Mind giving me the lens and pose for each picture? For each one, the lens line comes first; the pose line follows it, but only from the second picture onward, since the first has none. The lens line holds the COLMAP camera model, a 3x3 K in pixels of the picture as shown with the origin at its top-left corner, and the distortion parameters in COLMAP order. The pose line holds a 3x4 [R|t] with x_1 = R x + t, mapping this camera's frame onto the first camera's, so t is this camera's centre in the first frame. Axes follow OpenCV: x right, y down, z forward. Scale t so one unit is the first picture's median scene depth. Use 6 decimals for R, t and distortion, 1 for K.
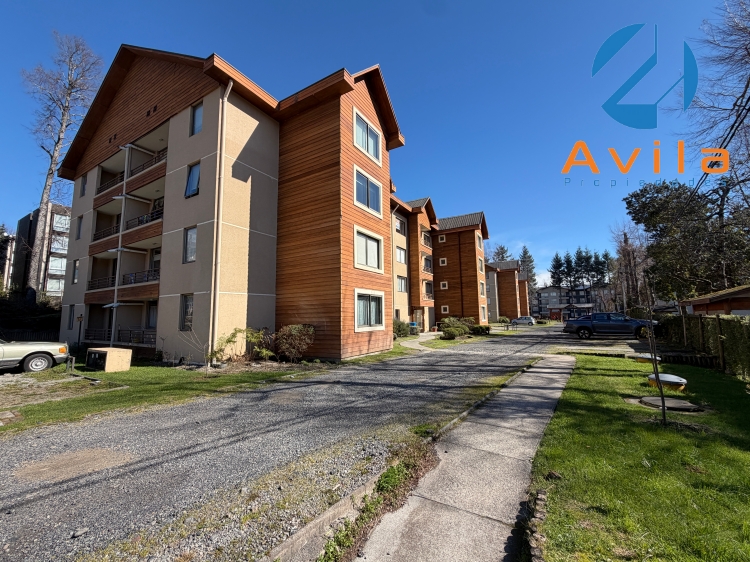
lens RADIAL K [[303.1, 0, 380.2], [0, 303.1, 282.7], [0, 0, 1]] dist [-0.001611, -0.000450]
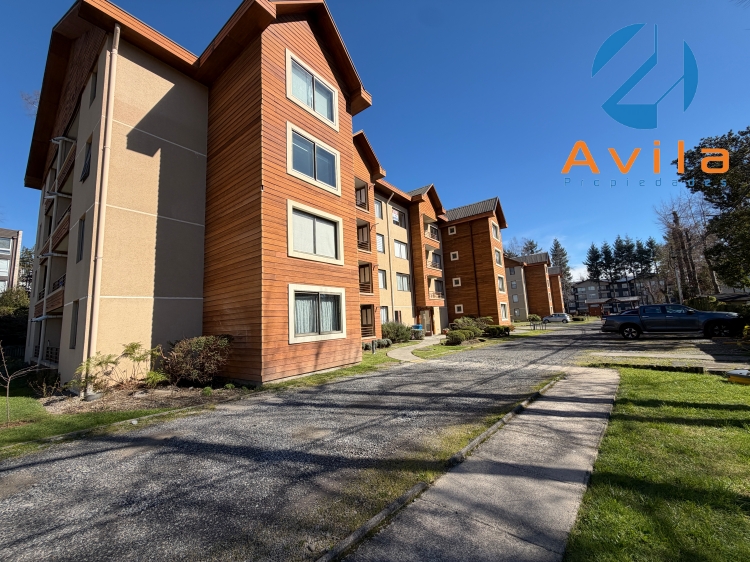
lens RADIAL K [[303.1, 0, 369.2], [0, 303.1, 281.4], [0, 0, 1]] dist [-0.001611, -0.000450]
pose [[0.992499, -0.049493, -0.111784, 0.176862], [0.047871, 0.998706, -0.017144, 0.031064], [0.112488, 0.011664, 0.993585, 0.264217]]
